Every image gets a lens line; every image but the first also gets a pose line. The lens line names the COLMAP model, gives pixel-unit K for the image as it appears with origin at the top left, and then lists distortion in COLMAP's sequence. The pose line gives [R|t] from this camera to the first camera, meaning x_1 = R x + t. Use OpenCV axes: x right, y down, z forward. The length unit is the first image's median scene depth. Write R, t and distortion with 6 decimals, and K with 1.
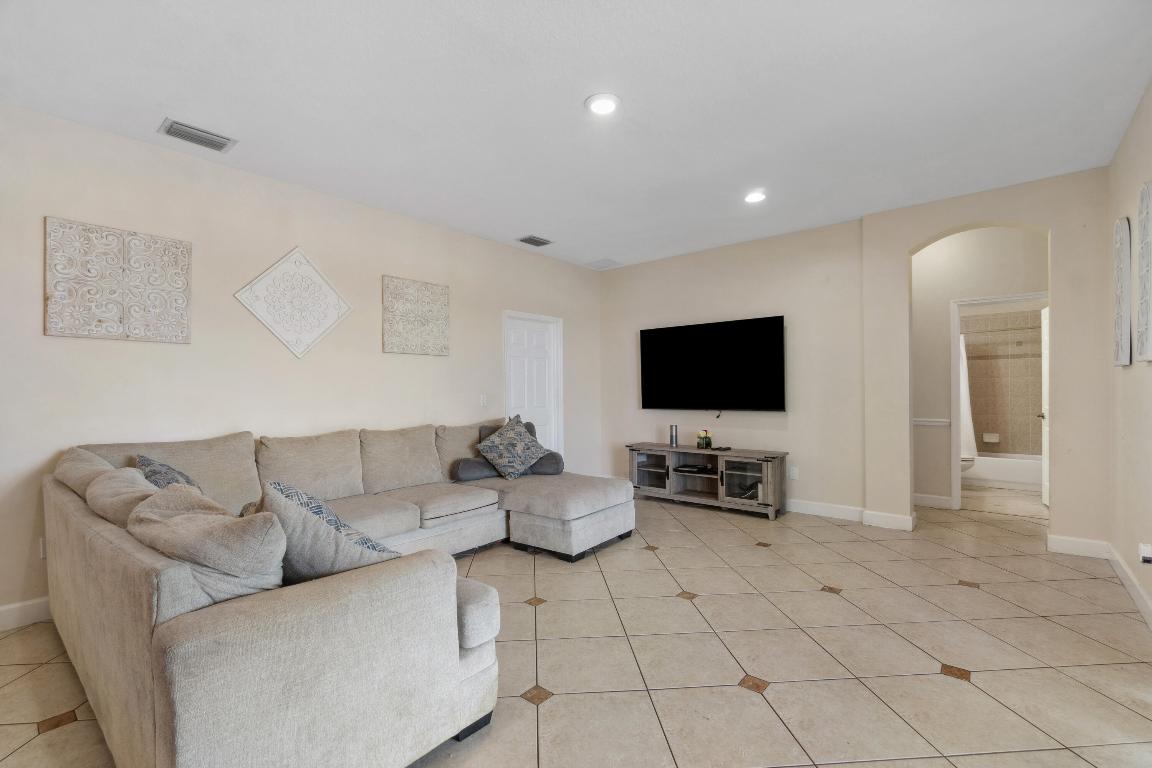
lens RADIAL K [[514.4, 0, 570.7], [0, 514.4, 388.0], [0, 0, 1]] dist [-0.000694, 0.000107]
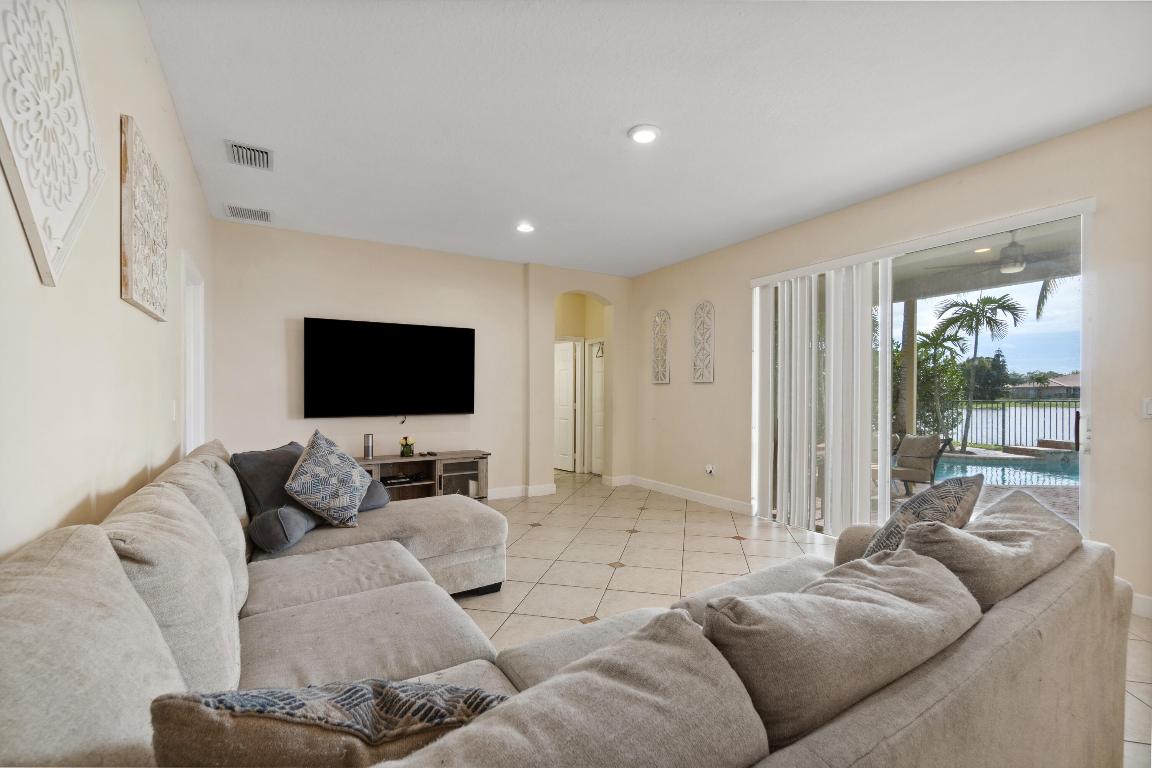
lens RADIAL K [[507.8, 0, 573.8], [0, 507.8, 398.3], [0, 0, 1]] dist [-0.002892, -0.000224]
pose [[0.303048, 0.001817, 0.952974, -0.572223], [-0.009810, 0.999951, 0.001213, 0.006907], [-0.952925, -0.009717, 0.303051, 0.449007]]
